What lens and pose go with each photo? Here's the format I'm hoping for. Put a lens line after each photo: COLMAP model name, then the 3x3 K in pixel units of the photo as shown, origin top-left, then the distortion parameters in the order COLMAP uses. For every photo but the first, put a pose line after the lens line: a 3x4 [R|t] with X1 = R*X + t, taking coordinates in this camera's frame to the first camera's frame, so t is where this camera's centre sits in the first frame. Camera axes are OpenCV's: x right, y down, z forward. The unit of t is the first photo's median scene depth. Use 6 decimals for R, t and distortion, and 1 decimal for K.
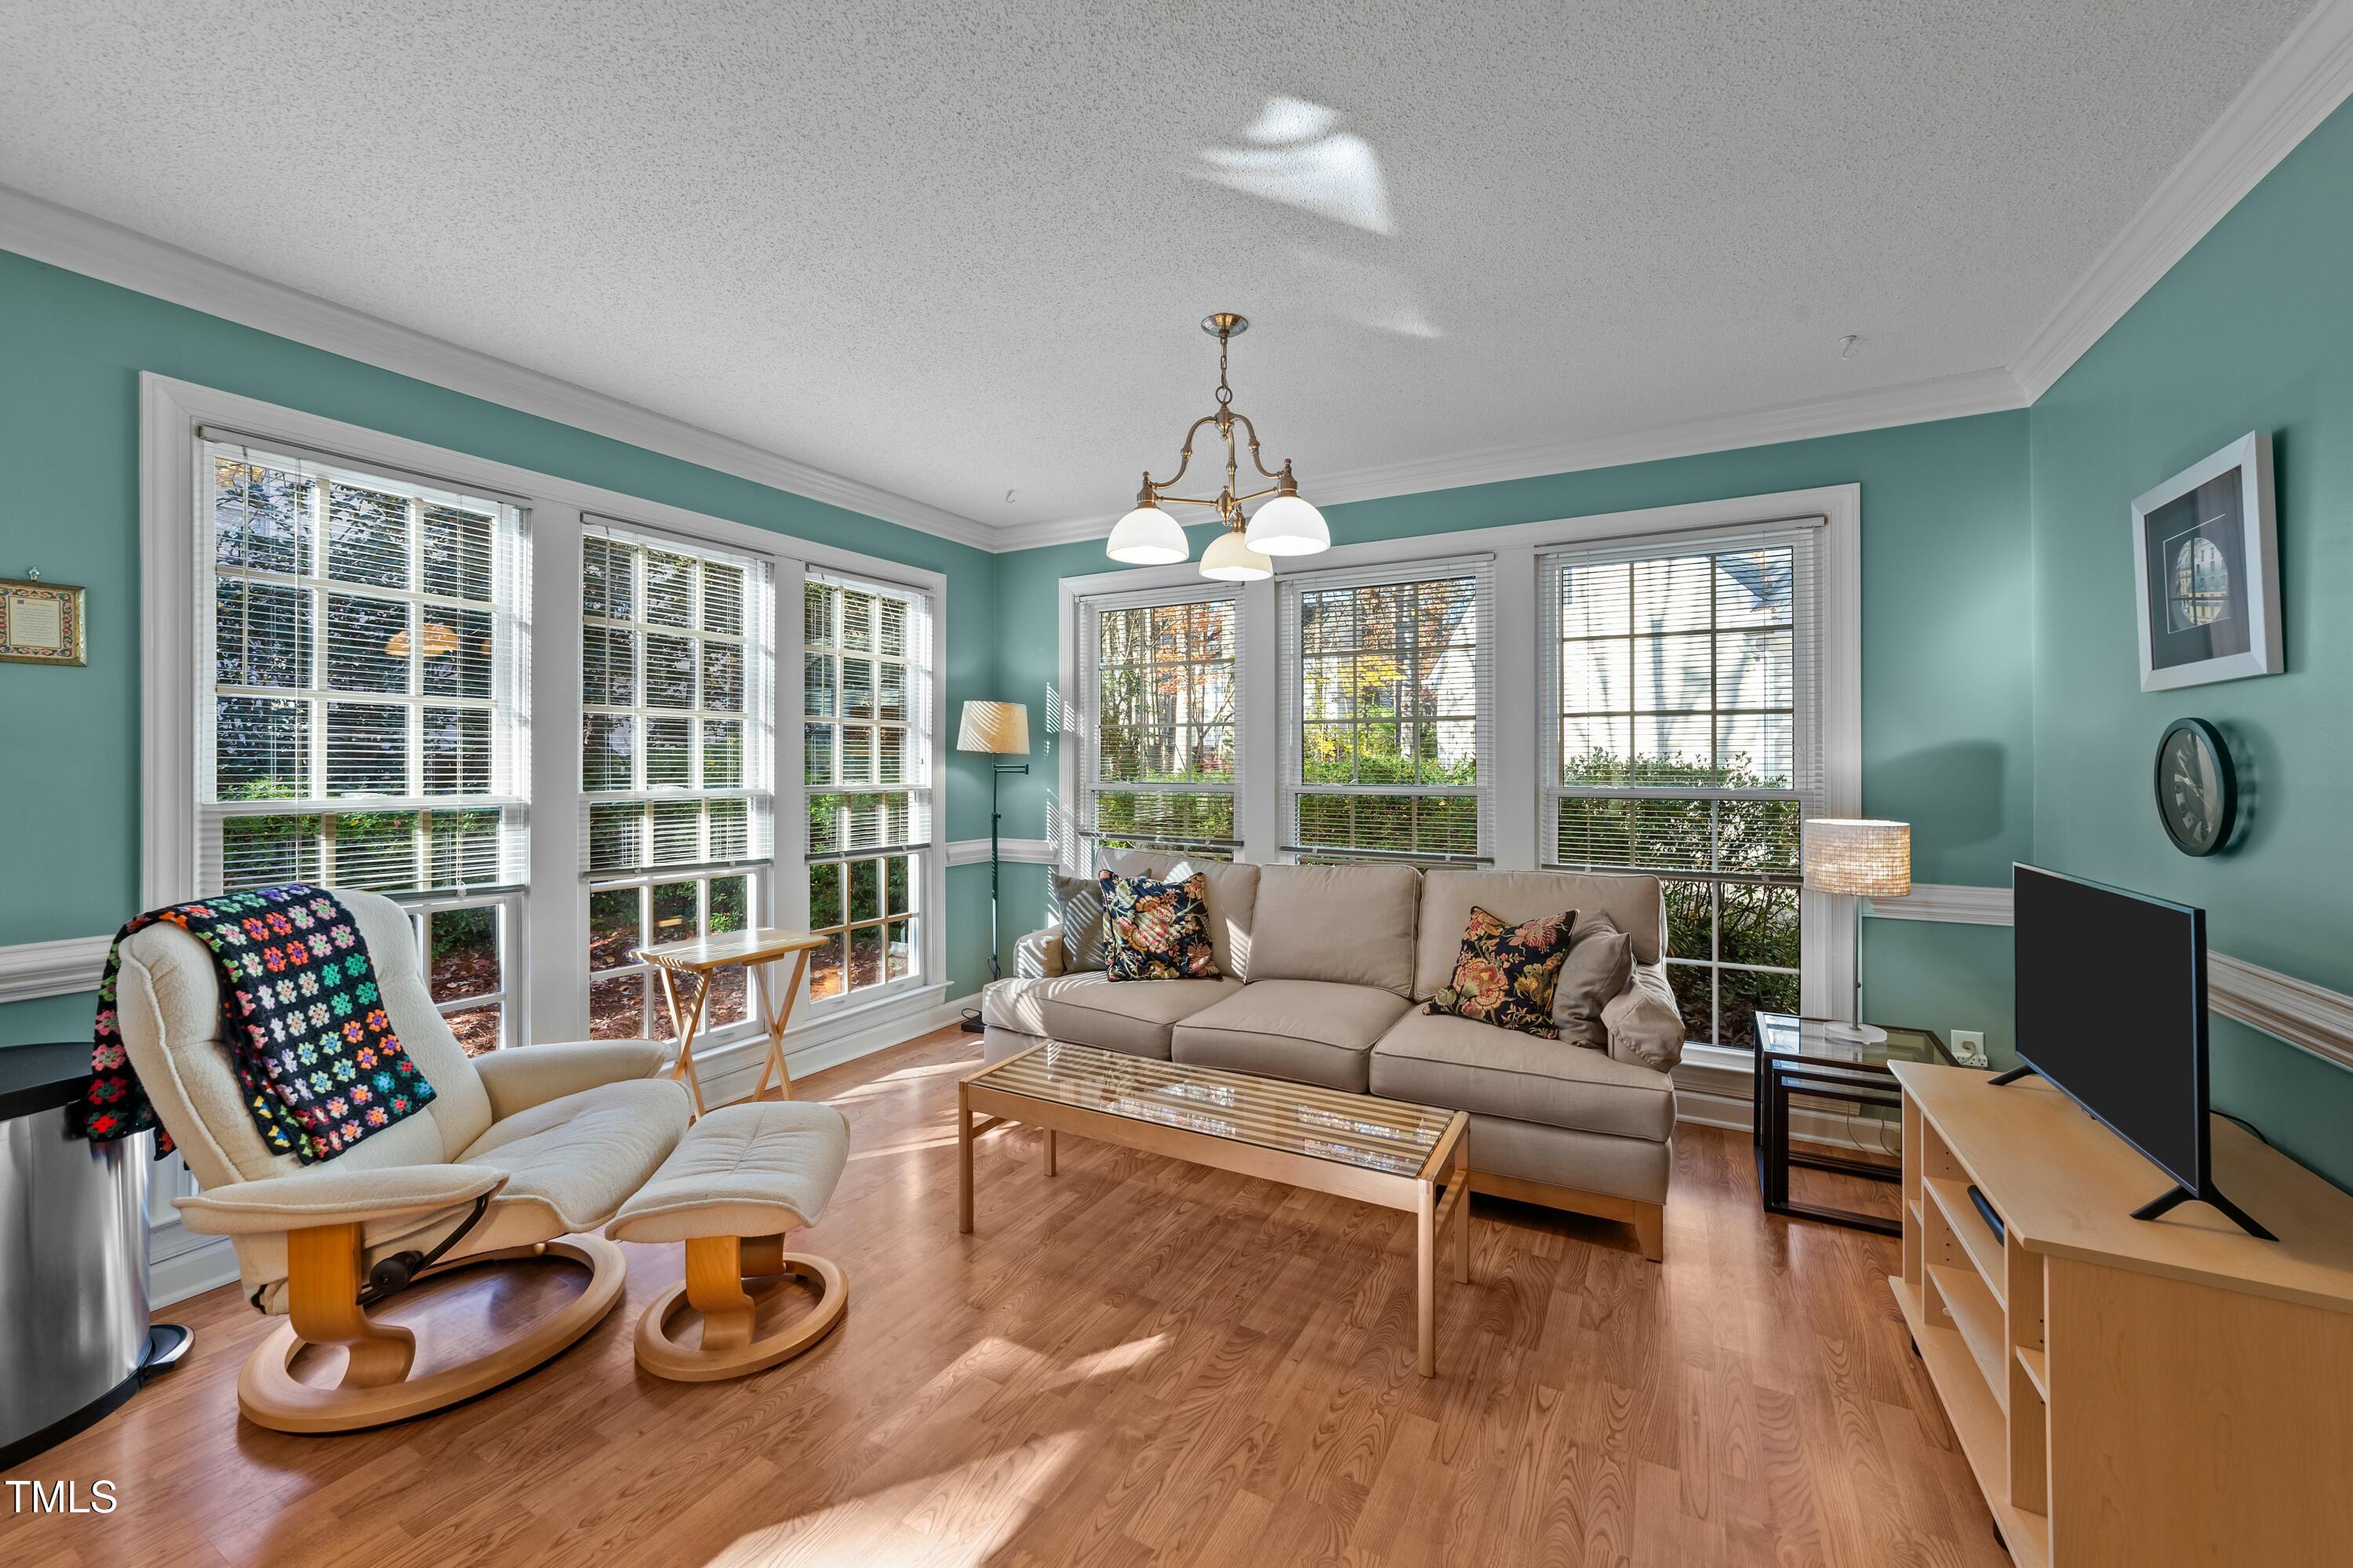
lens RADIAL K [[902.0, 0, 1181.8], [0, 902.0, 762.4], [0, 0, 1]] dist [-0.017375, 0.007631]
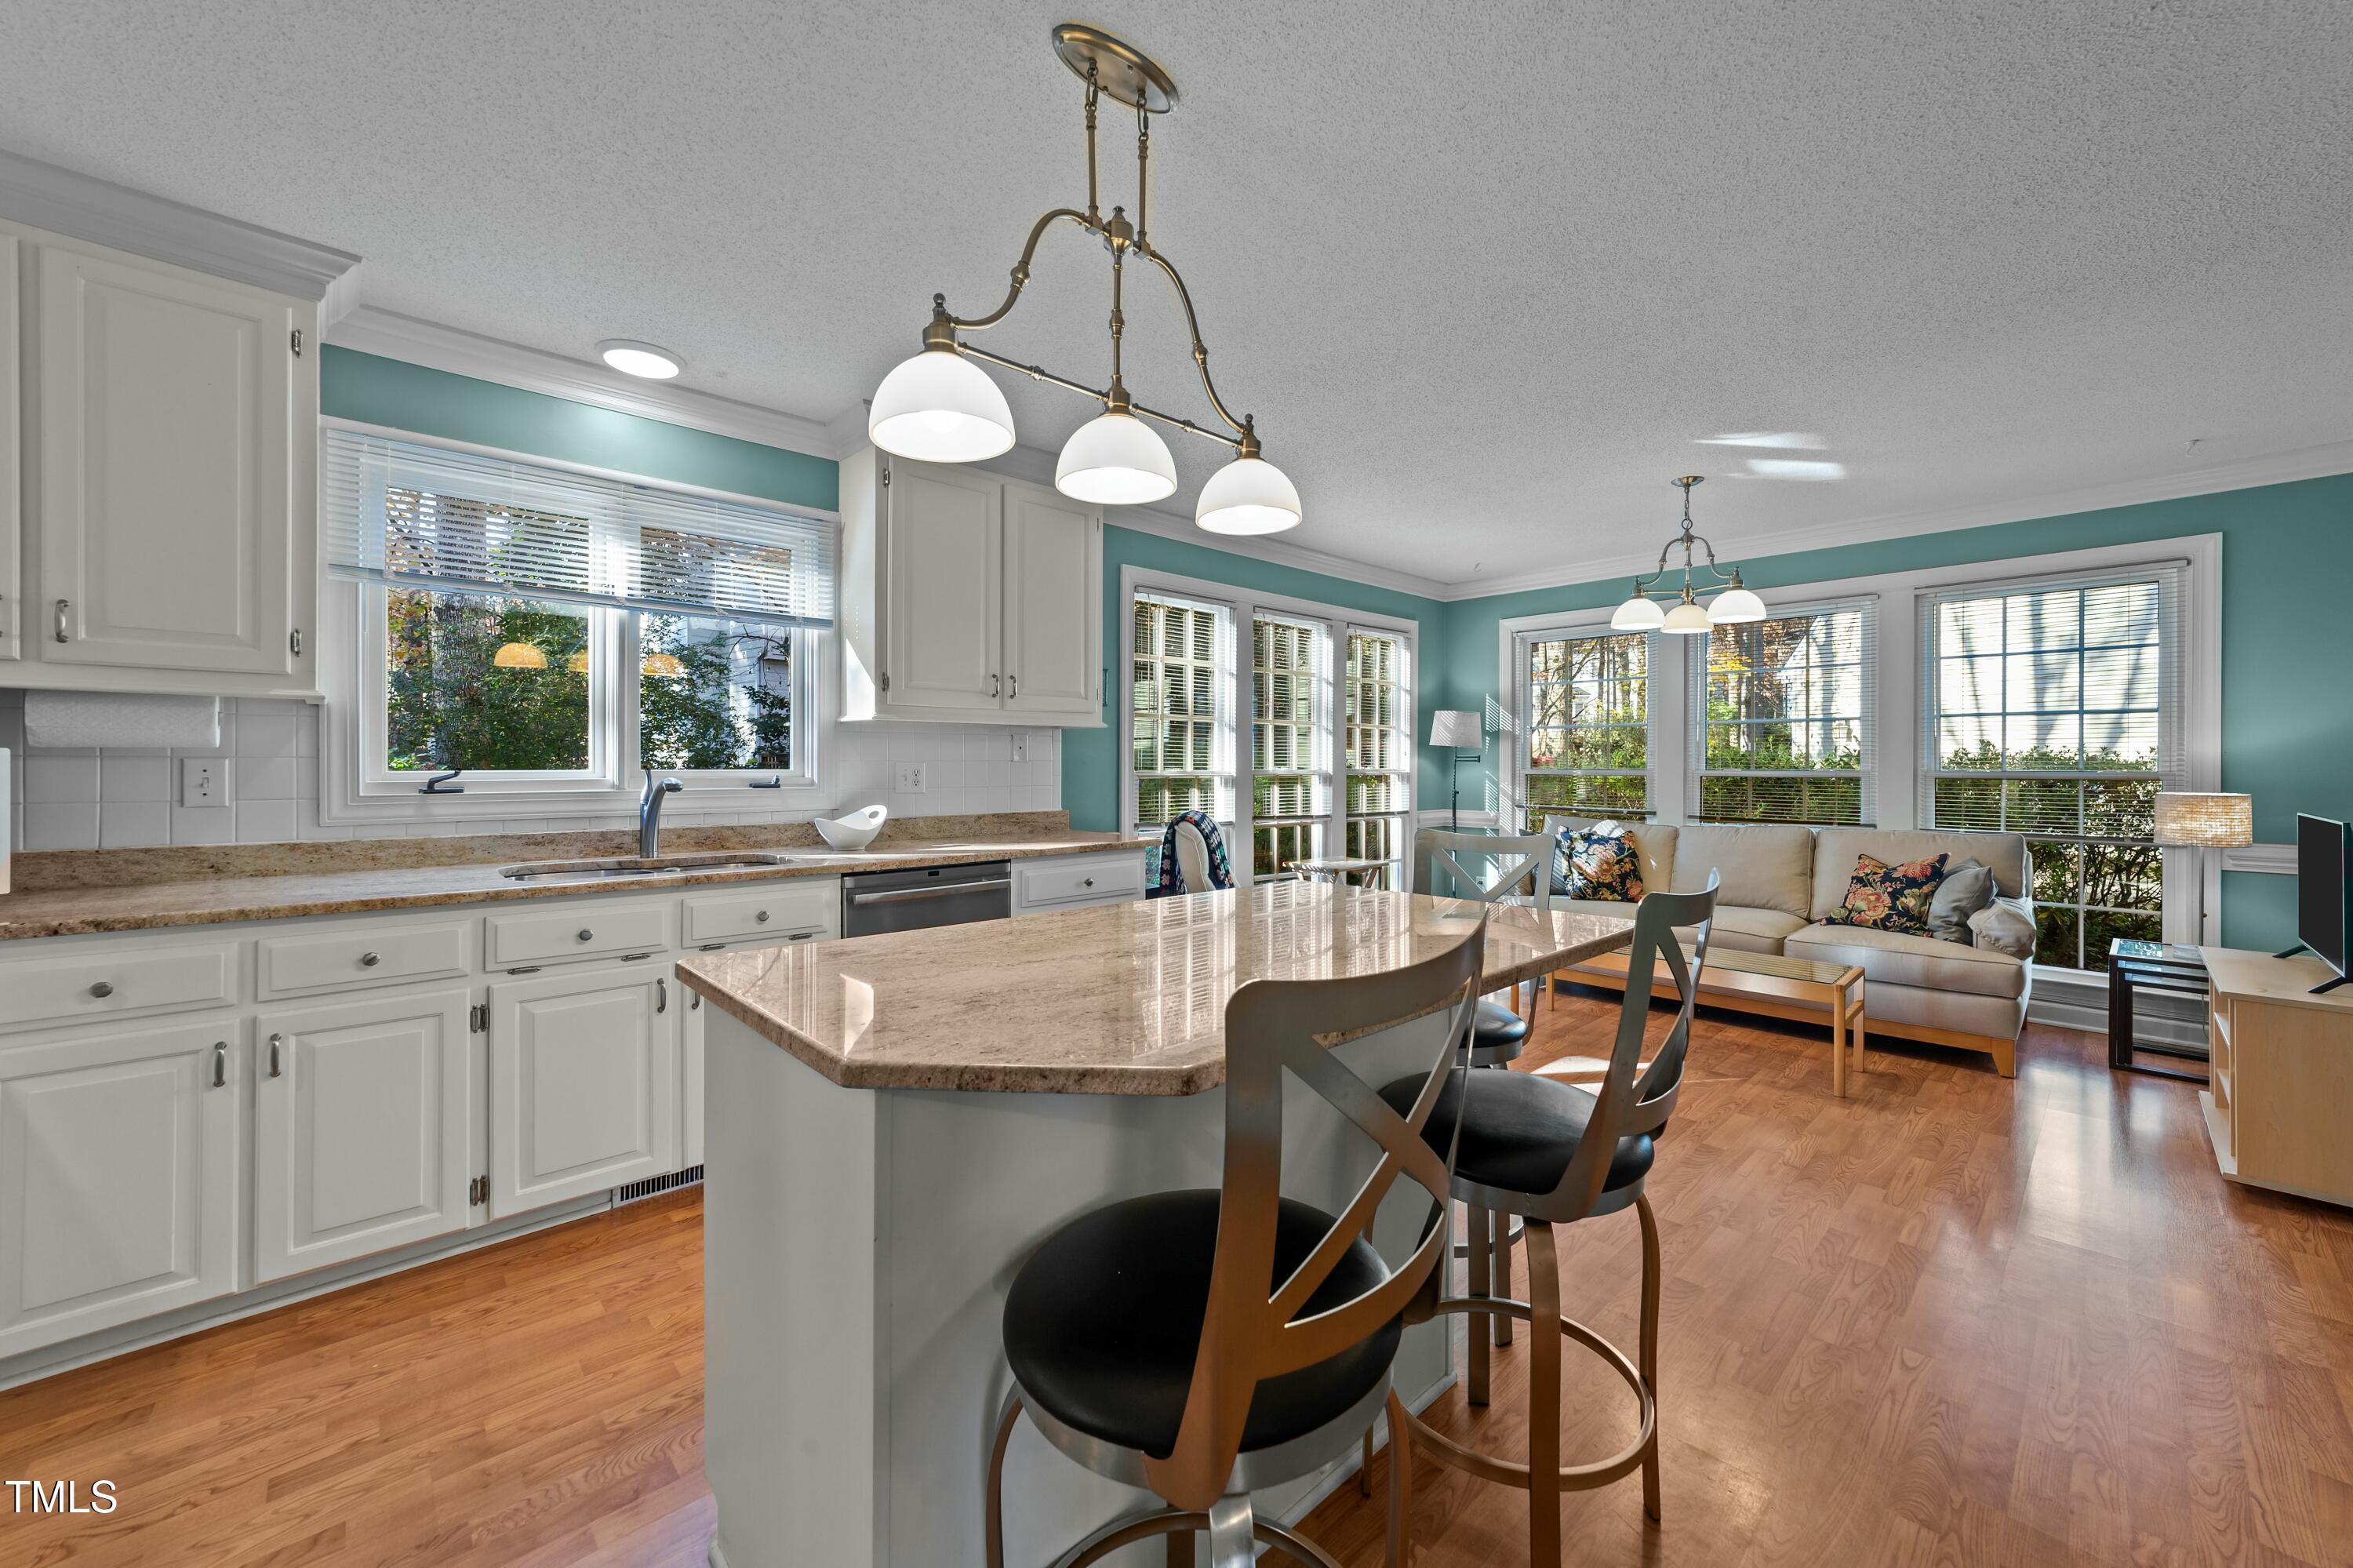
lens RADIAL K [[902.0, 0, 1180.2], [0, 902.0, 766.5], [0, 0, 1]] dist [-0.017375, 0.007631]
pose [[0.951723, 0.002508, -0.306947, -0.245231], [-0.000708, 0.999982, 0.005977, 0.015495], [0.306956, -0.005471, 0.951708, -0.620875]]
